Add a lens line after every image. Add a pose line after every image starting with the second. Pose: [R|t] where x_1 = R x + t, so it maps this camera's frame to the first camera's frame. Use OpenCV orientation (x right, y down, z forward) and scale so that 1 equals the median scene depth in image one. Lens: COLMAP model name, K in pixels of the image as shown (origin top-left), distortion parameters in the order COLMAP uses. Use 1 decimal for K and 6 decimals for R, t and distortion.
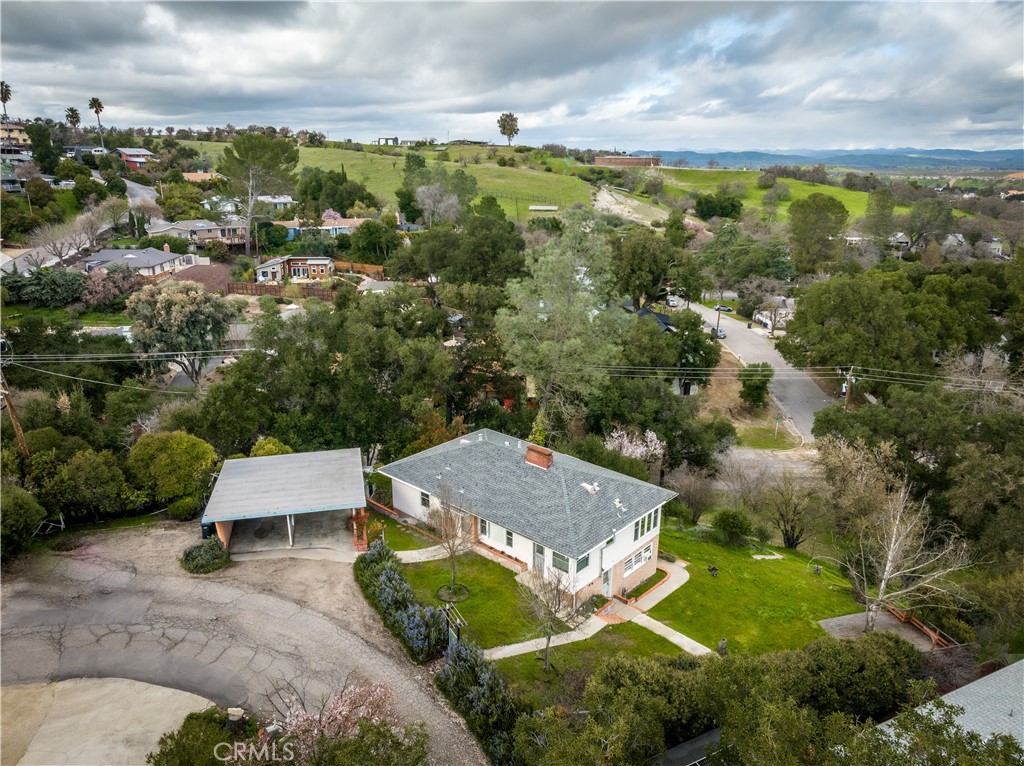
lens RADIAL K [[716.9, 0, 515.3], [0, 716.9, 383.8], [0, 0, 1]] dist [-0.031759, 0.017600]
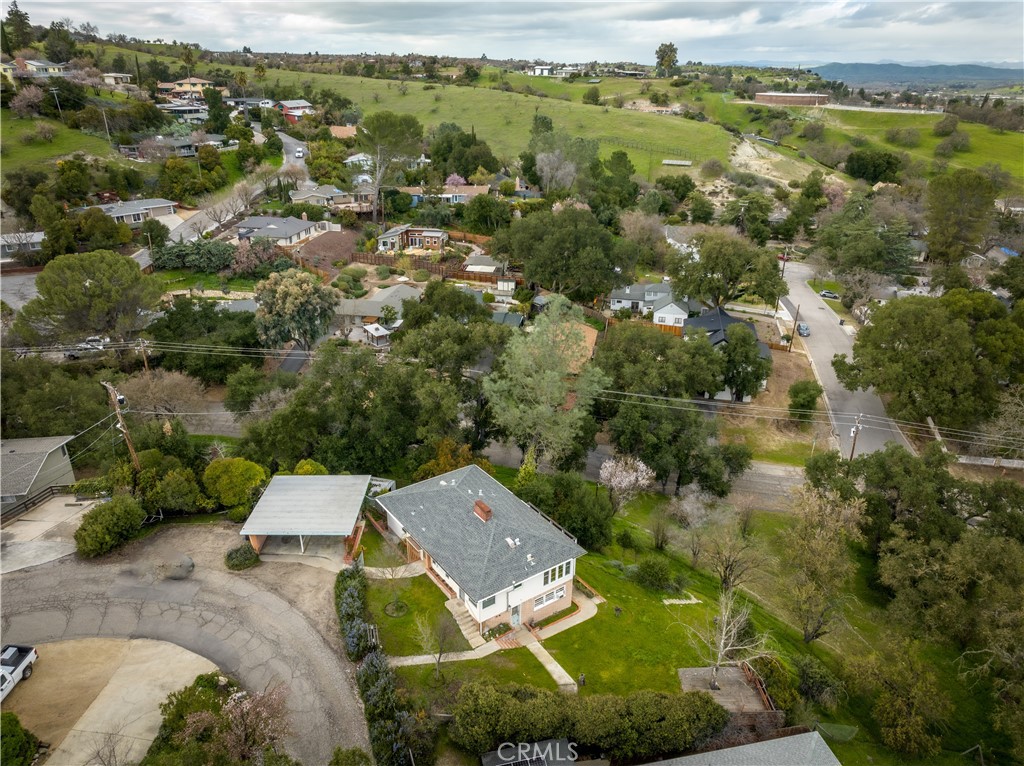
lens RADIAL K [[716.9, 0, 515.3], [0, 716.9, 383.8], [0, 0, 1]] dist [-0.031759, 0.017600]
pose [[0.974977, 0.093106, -0.201869, 0.114836], [-0.070616, 0.990748, 0.115893, -0.097633], [0.210792, -0.098737, 0.972532, -0.082533]]
